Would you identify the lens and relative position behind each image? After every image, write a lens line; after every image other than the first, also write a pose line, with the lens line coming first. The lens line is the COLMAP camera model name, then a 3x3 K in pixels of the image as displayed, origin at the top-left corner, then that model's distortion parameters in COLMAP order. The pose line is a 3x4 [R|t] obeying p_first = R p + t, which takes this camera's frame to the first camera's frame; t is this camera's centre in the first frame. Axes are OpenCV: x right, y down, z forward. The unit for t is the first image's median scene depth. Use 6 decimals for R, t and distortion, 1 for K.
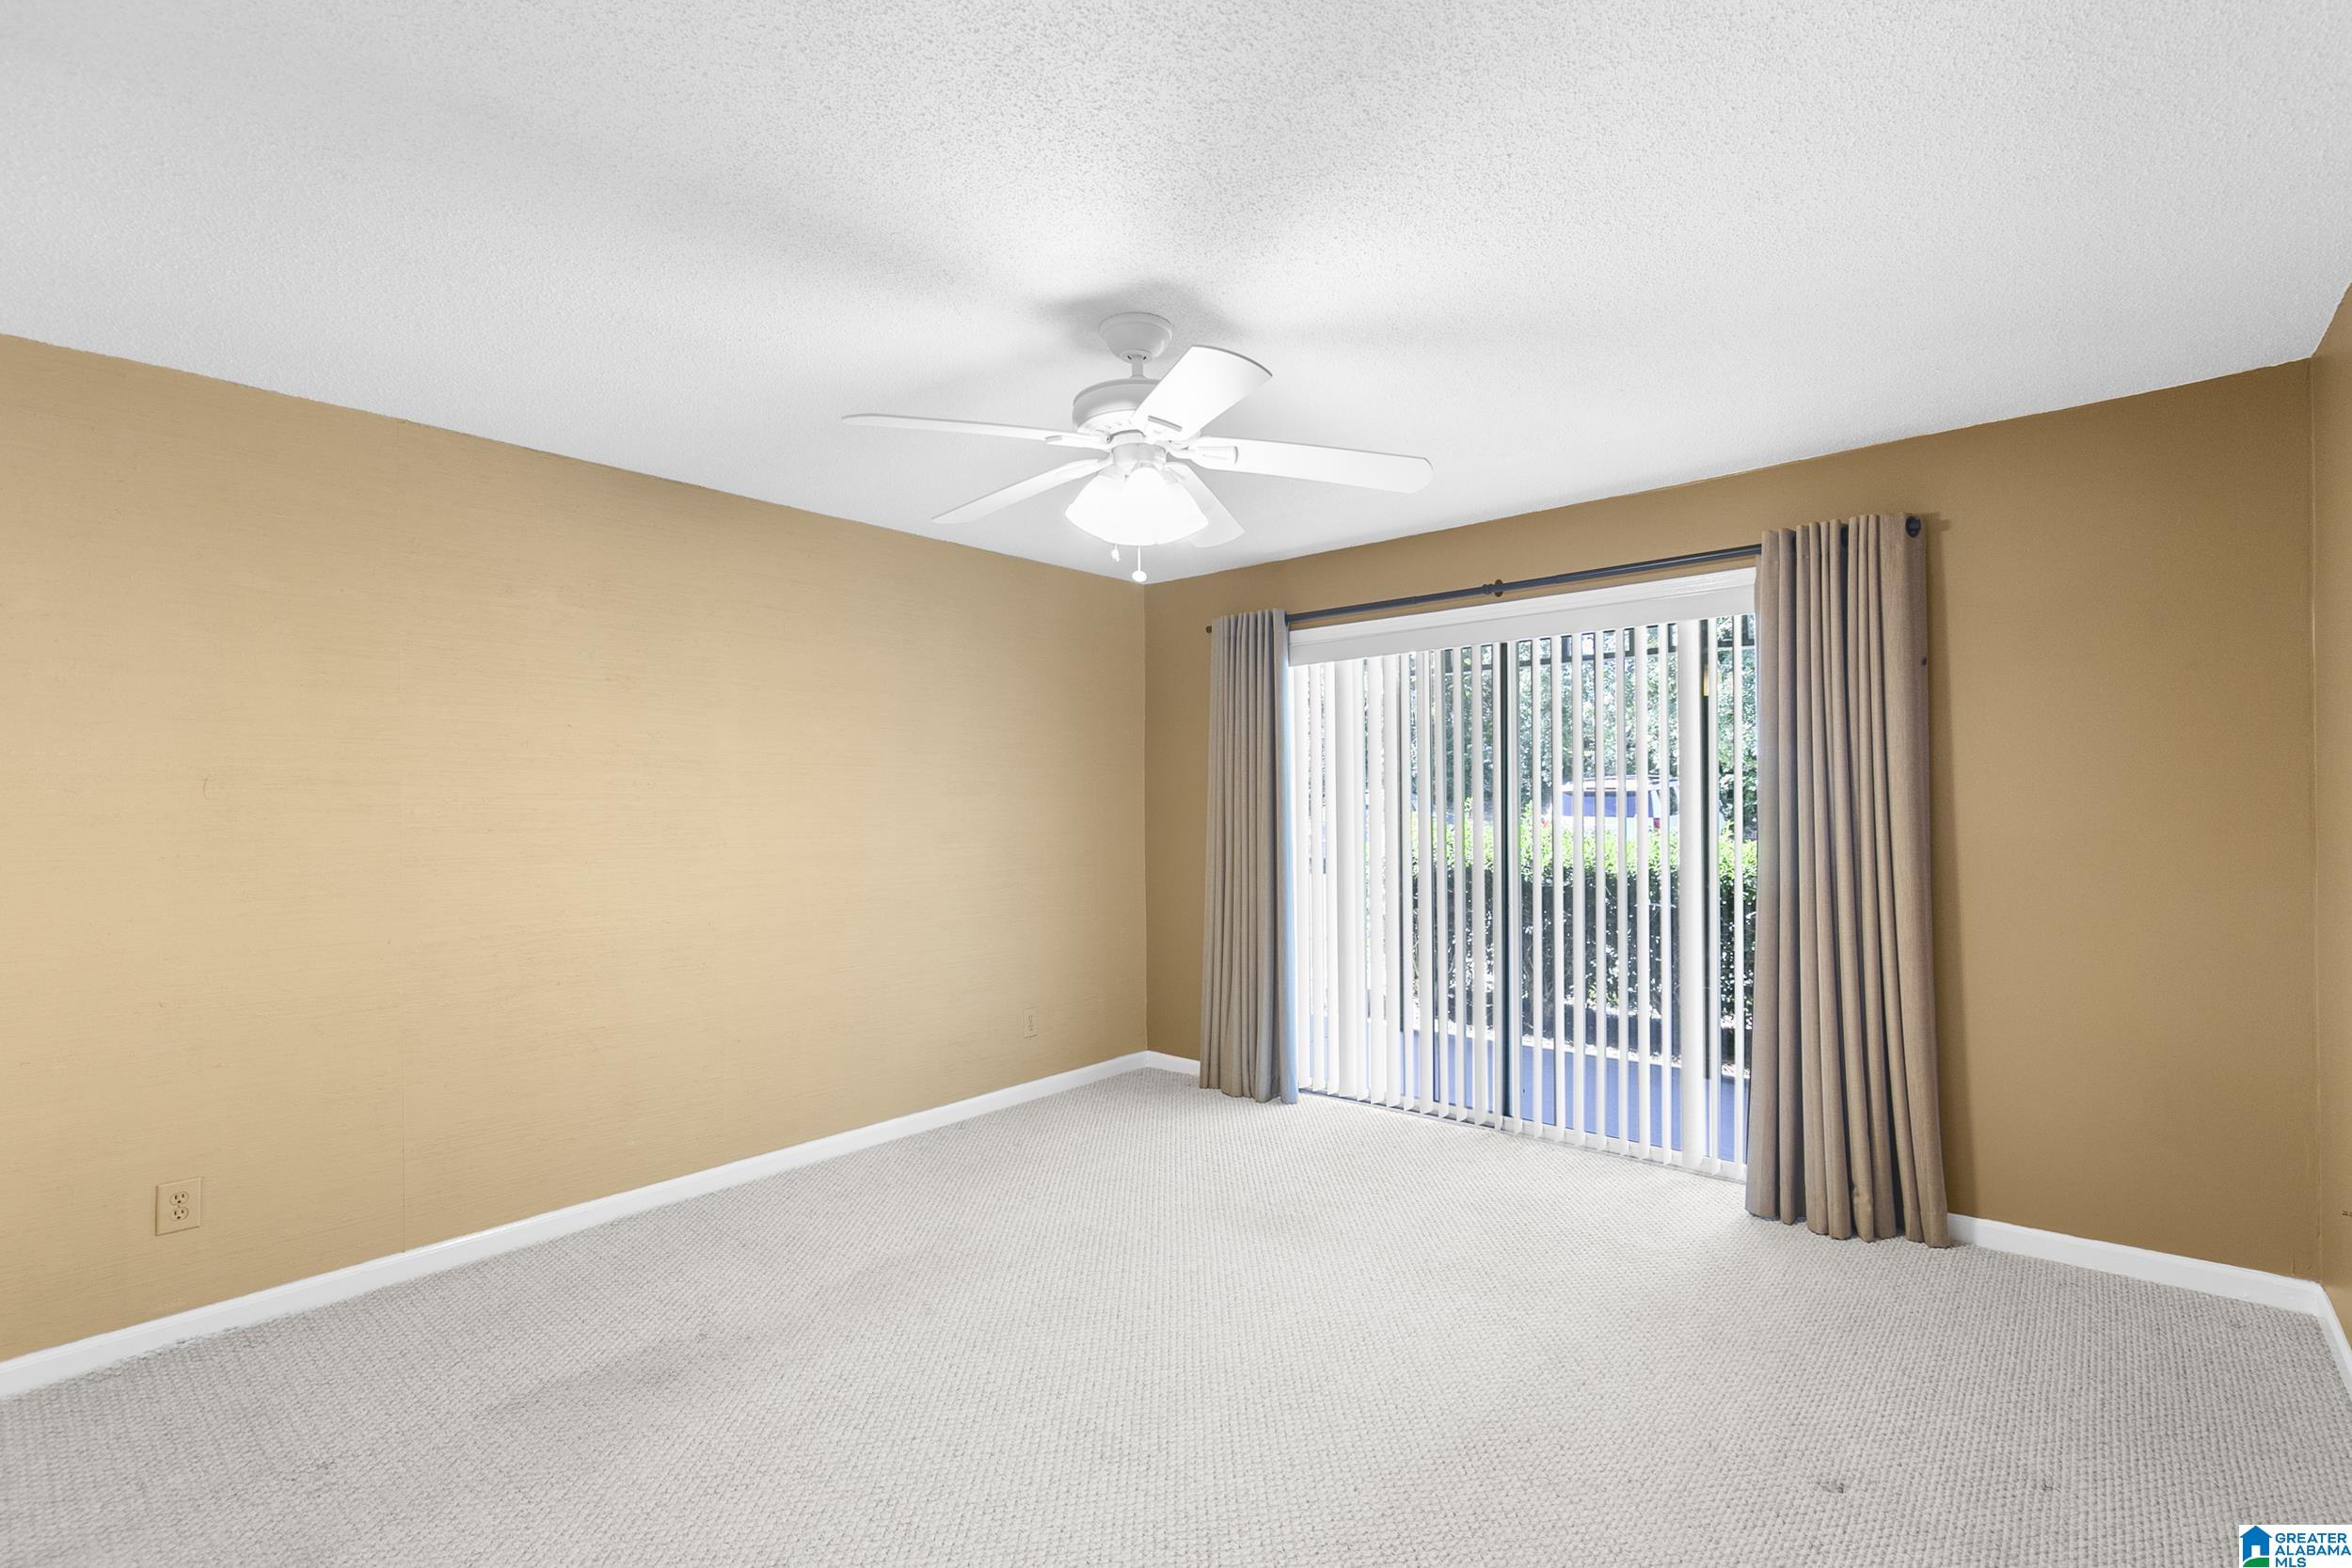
lens RADIAL K [[1063.7, 0, 1195.9], [0, 1063.7, 793.7], [0, 0, 1]] dist [0.010841, -0.001195]
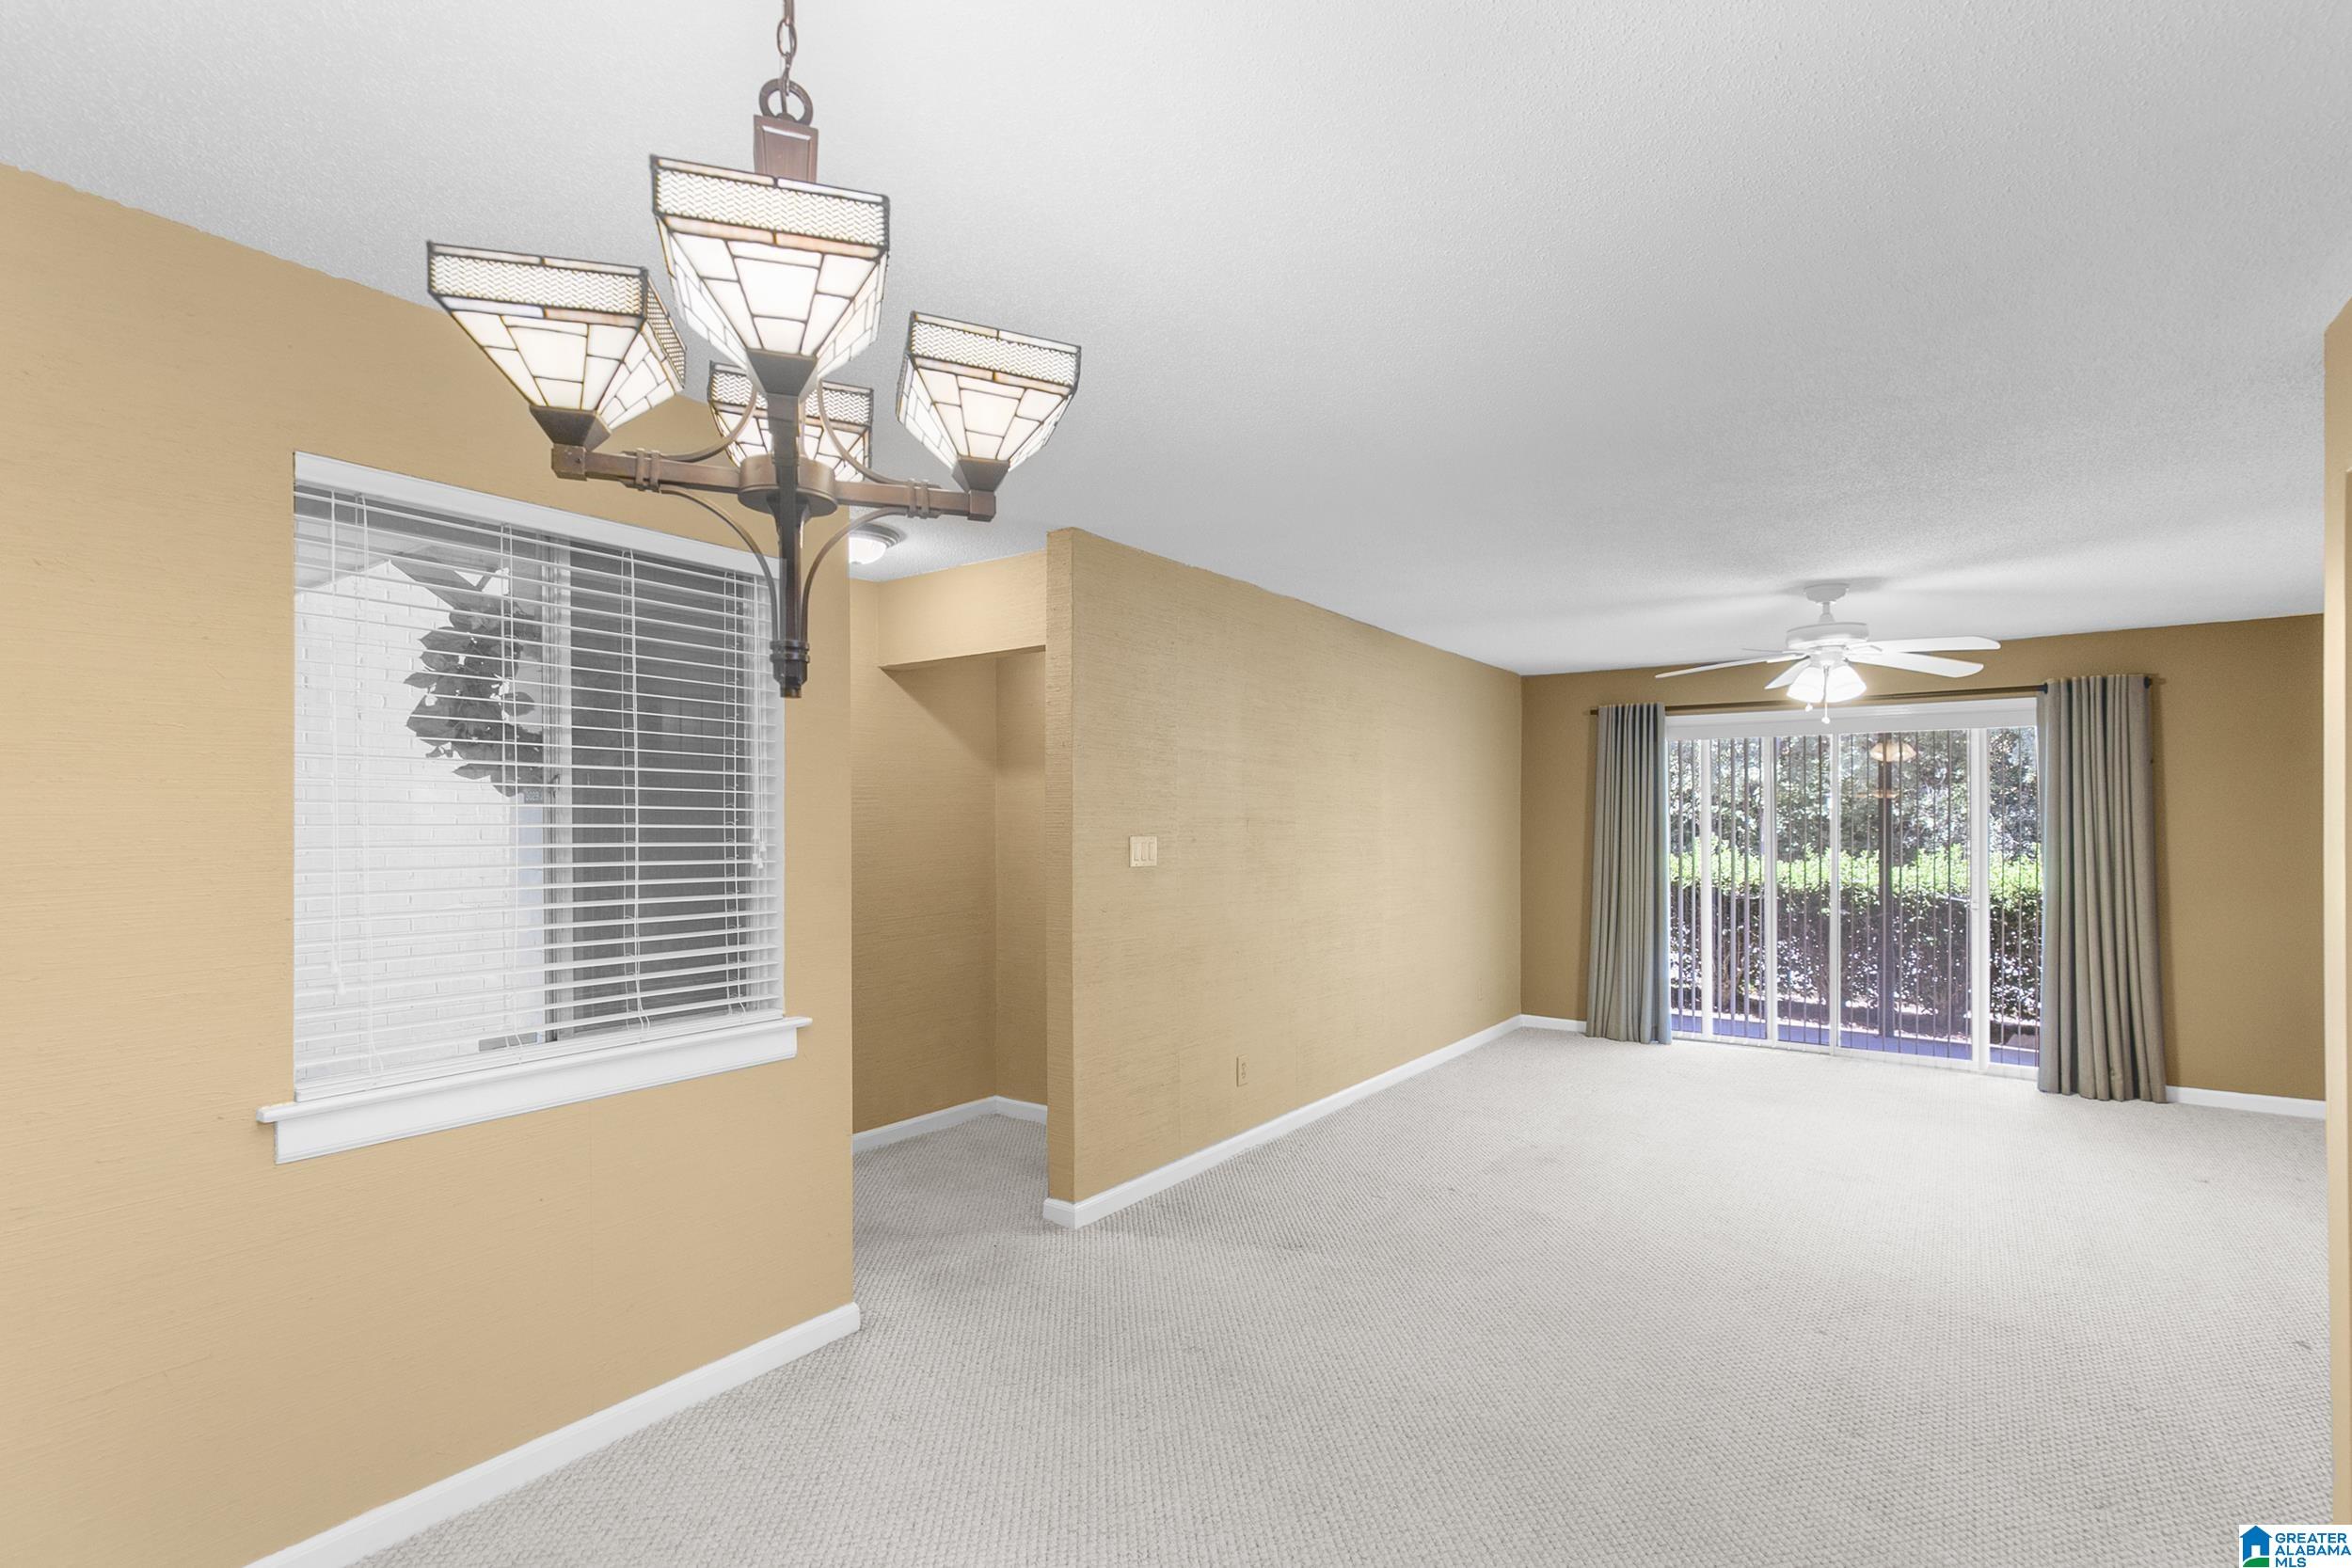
lens RADIAL K [[1063.7, 0, 1195.9], [0, 1063.7, 793.7], [0, 0, 1]] dist [0.010841, -0.001195]
pose [[0.996796, 0.011498, 0.079156, -0.960981], [-0.009823, 0.999720, -0.021514, -0.017462], [-0.079381, 0.020667, 0.996630, -0.577861]]
